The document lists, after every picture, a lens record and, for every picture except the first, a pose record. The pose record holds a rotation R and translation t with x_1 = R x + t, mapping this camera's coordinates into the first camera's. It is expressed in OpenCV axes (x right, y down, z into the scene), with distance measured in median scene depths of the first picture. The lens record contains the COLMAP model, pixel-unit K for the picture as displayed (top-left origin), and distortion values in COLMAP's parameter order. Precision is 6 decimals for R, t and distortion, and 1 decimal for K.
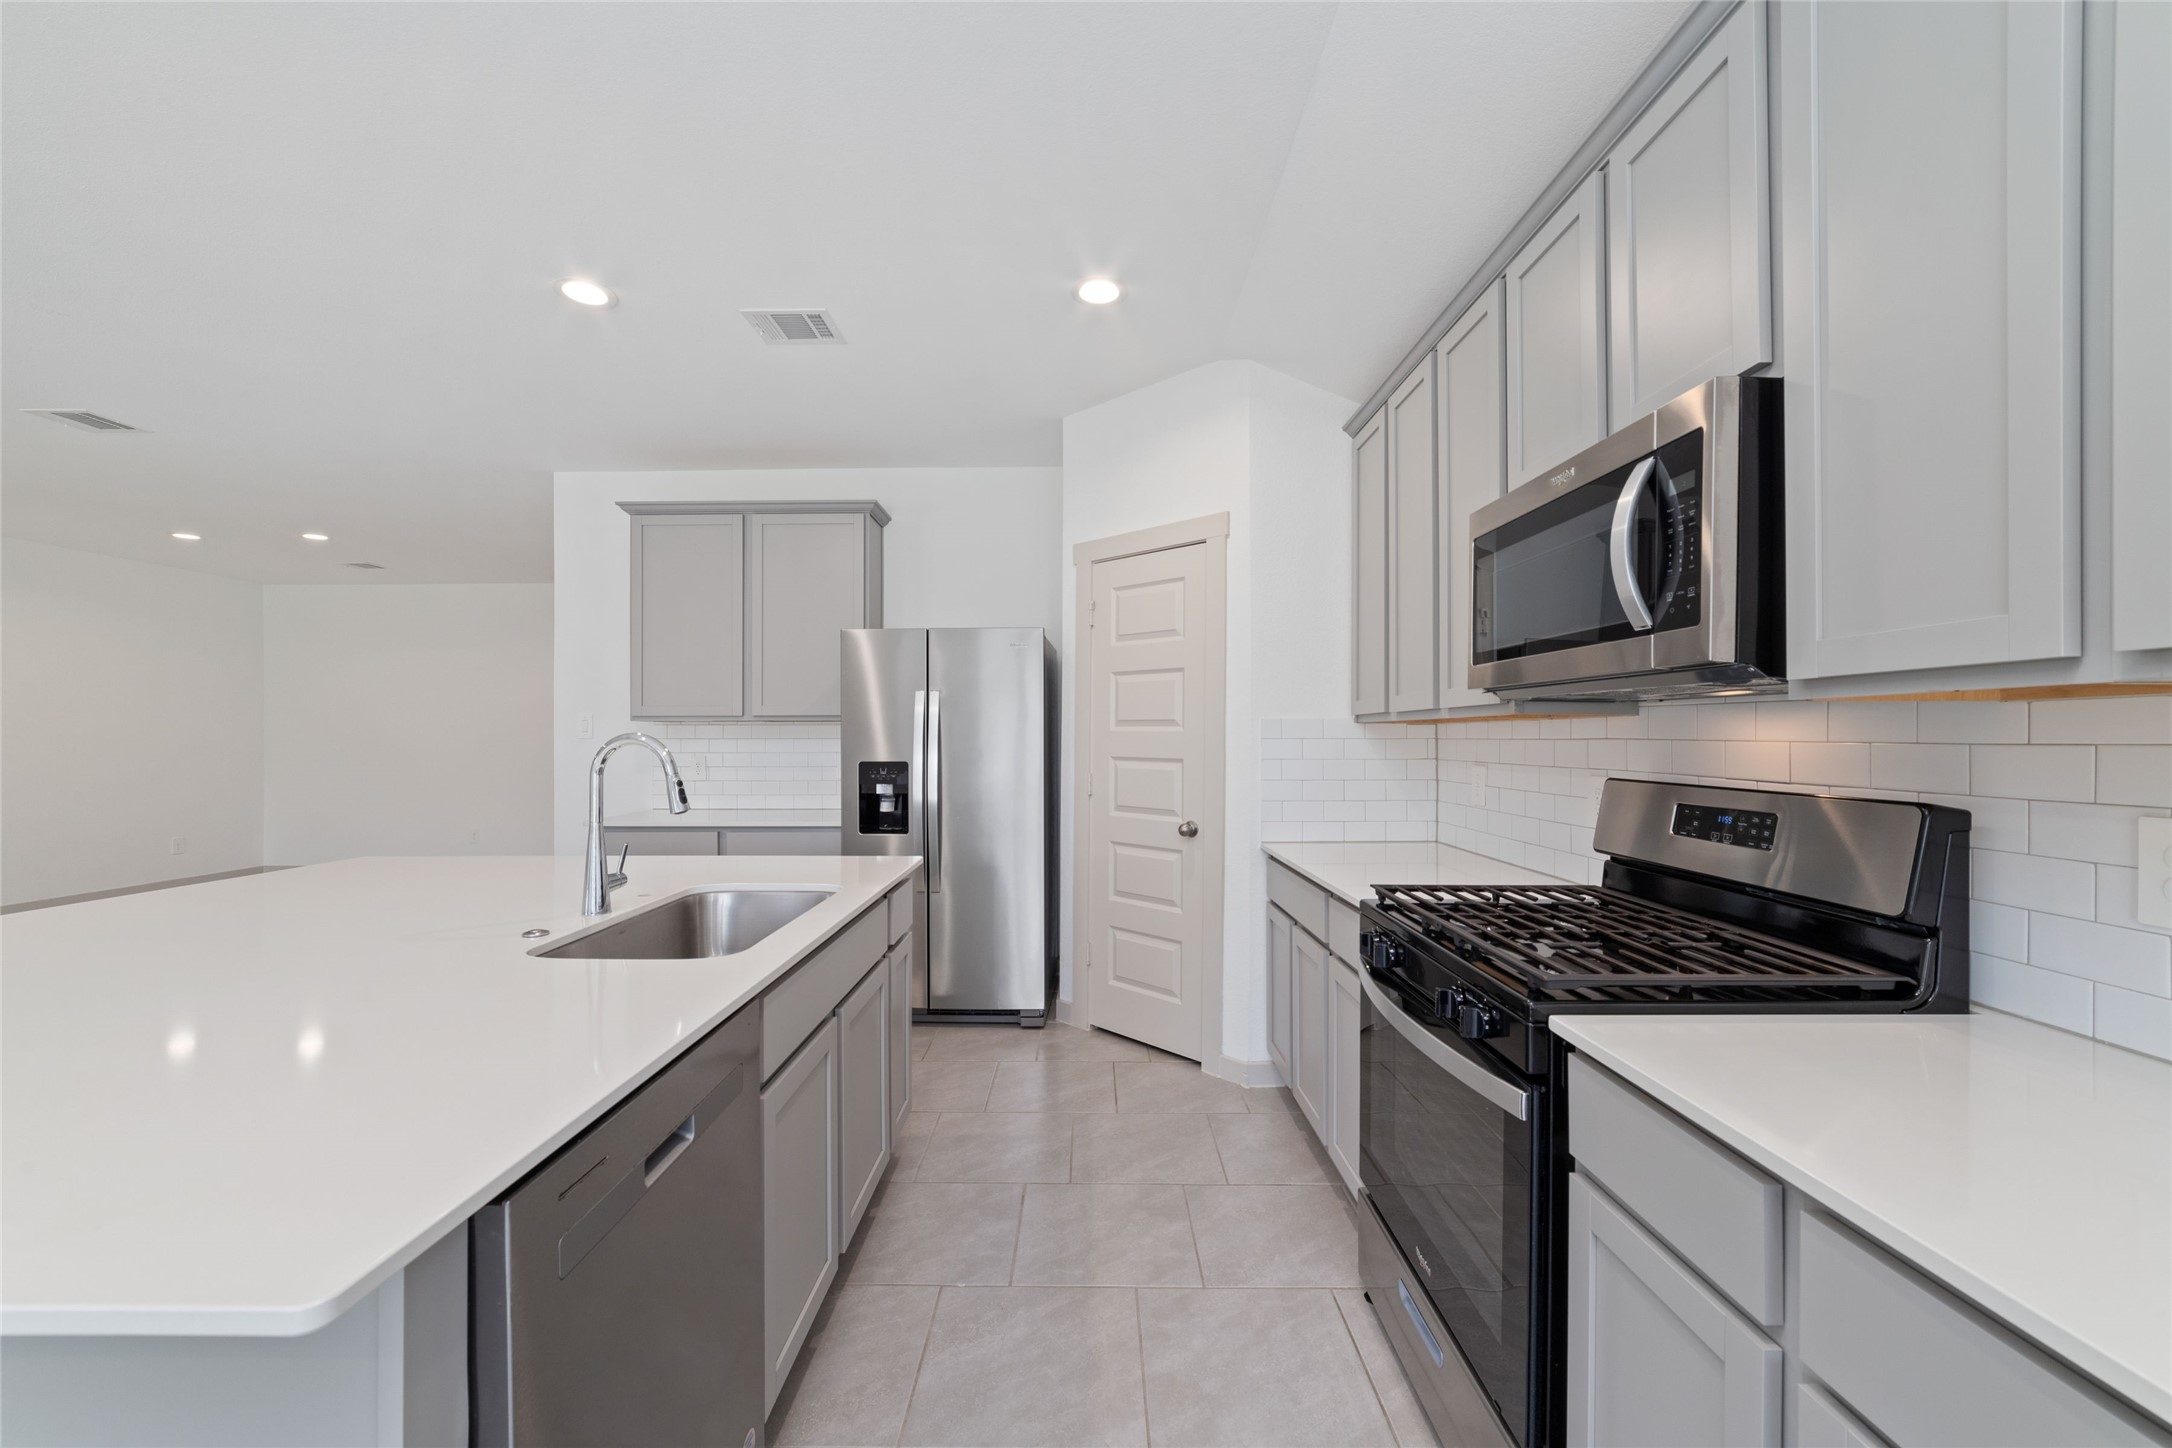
lens RADIAL K [[833.4, 0, 1084.1], [0, 833.4, 733.6], [0, 0, 1]] dist [-0.013500, 0.003798]
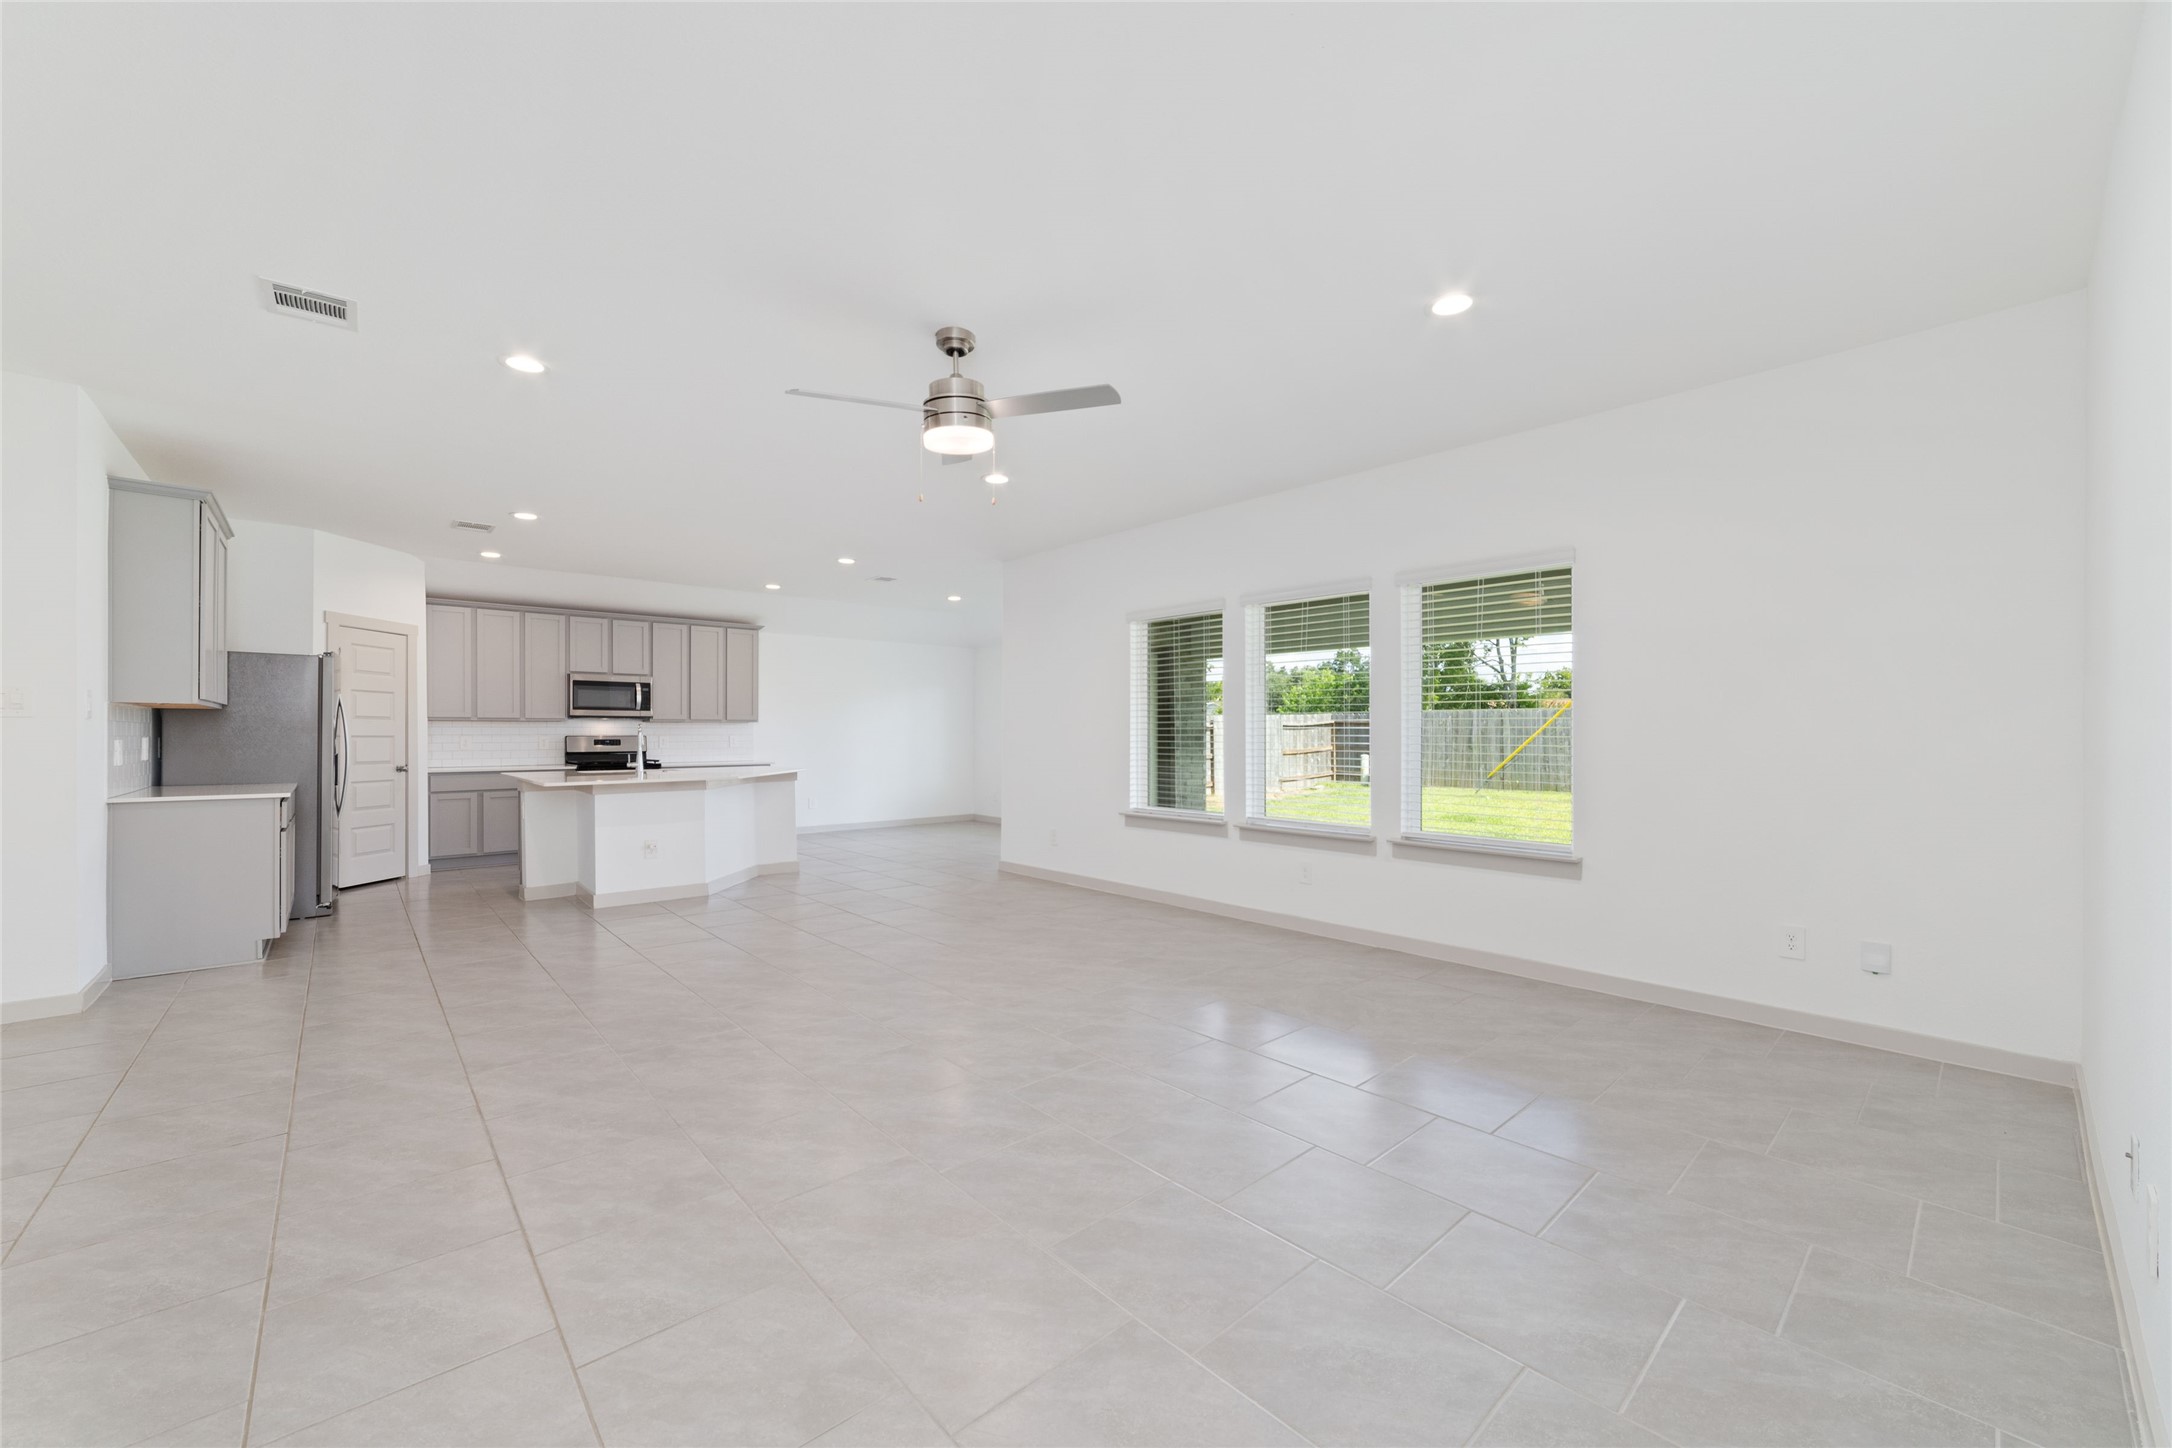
lens RADIAL K [[833.4, 0, 1089.1], [0, 833.4, 733.6], [0, 0, 1]] dist [-0.013500, 0.003798]
pose [[-0.678763, 0.000153, 0.734357, -4.390115], [-0.001665, 0.999997, -0.001747, 0.044848], [-0.734355, -0.002409, -0.678761, 1.919072]]
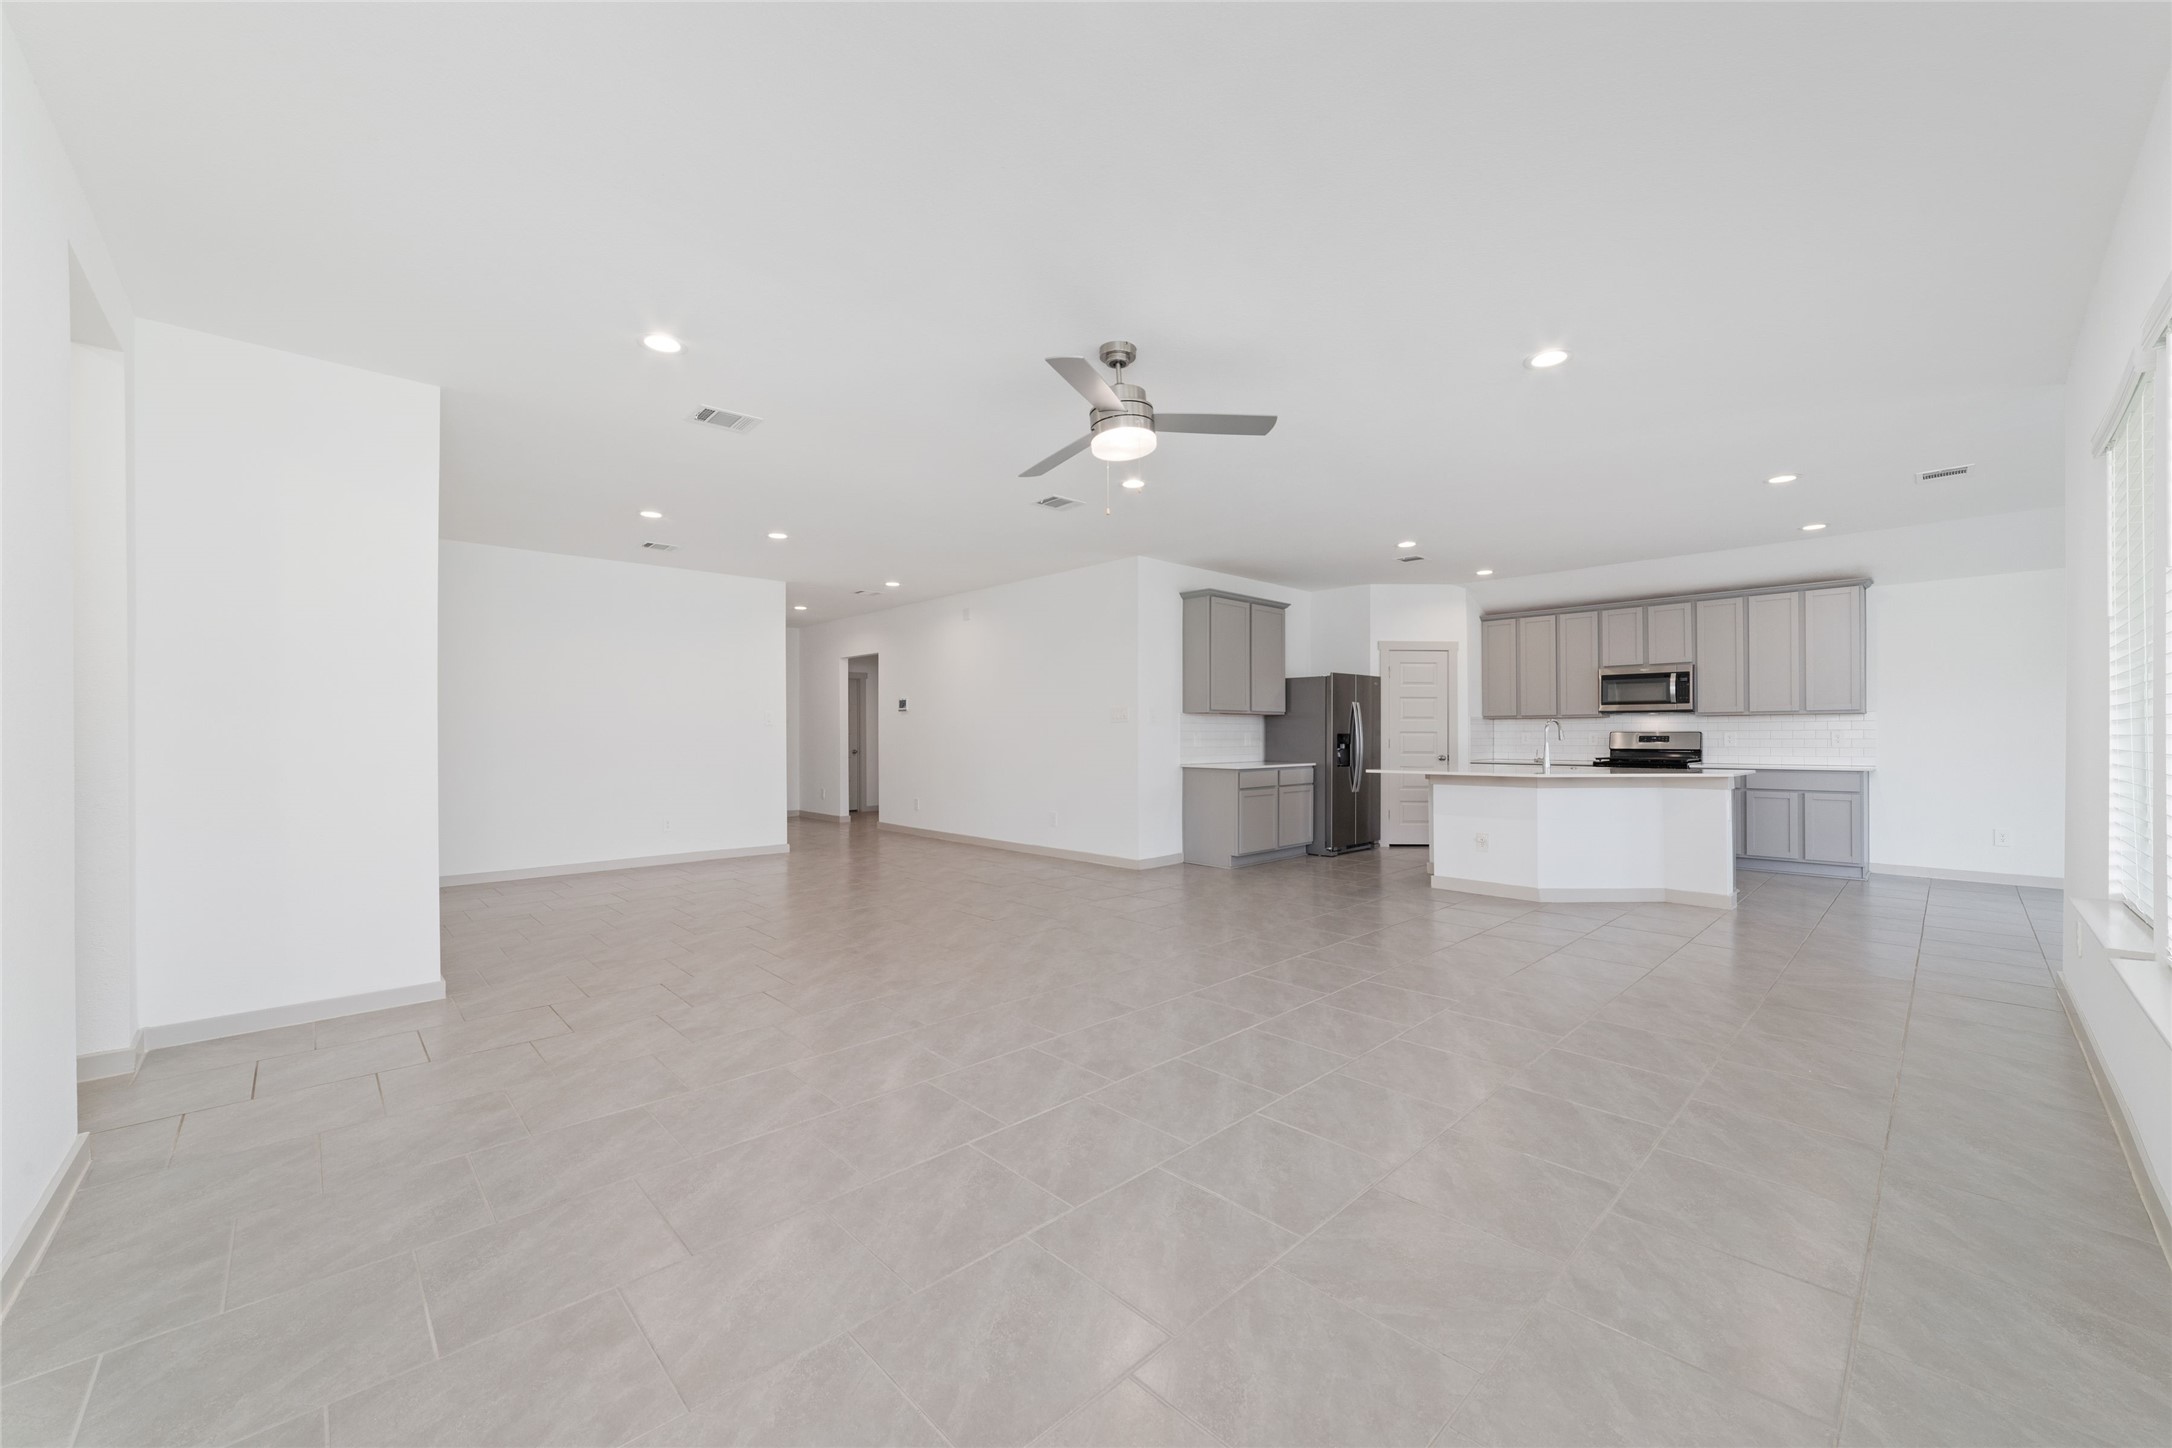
lens RADIAL K [[833.4, 0, 1084.2], [0, 833.4, 736.1], [0, 0, 1]] dist [-0.013500, 0.003798]
pose [[0.715725, -0.001744, 0.698380, -4.275170], [-0.000563, 0.999995, 0.003074, 0.063286], [-0.698382, -0.002593, 0.715720, -0.171316]]
